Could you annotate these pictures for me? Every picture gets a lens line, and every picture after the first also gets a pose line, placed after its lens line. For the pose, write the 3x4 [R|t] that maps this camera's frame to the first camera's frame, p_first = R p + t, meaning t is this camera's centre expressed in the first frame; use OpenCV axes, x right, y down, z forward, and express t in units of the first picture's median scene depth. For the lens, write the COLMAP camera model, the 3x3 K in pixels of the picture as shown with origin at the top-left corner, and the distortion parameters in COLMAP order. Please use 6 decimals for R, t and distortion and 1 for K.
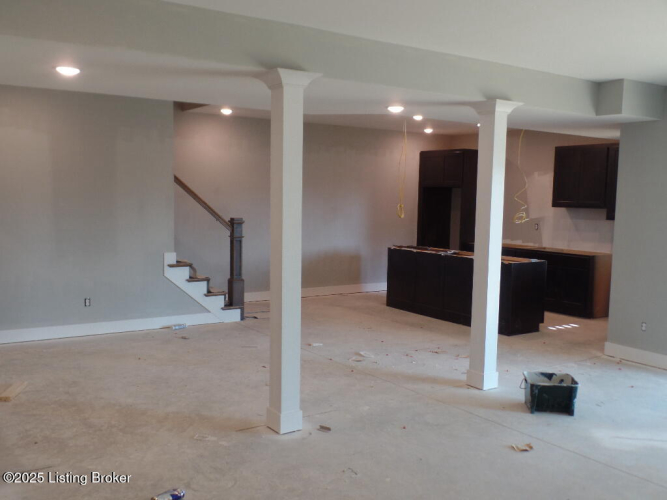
lens RADIAL K [[648.9, 0, 333.5], [0, 648.9, 250.0], [0, 0, 1]] dist [0.012909, 0.004171]
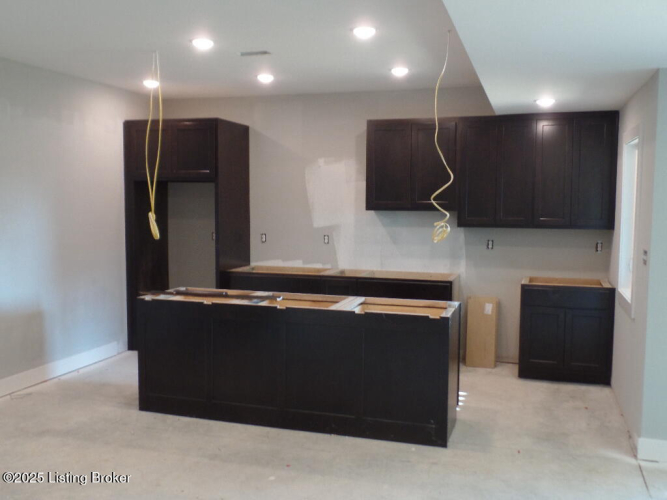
lens RADIAL K [[648.9, 0, 333.5], [0, 648.9, 250.0], [0, 0, 1]] dist [0.012909, 0.004171]
pose [[0.782442, -0.063763, 0.619450, -0.102840], [0.061937, 0.997780, 0.024473, -0.041325], [-0.619635, 0.019218, 0.784655, 0.471270]]
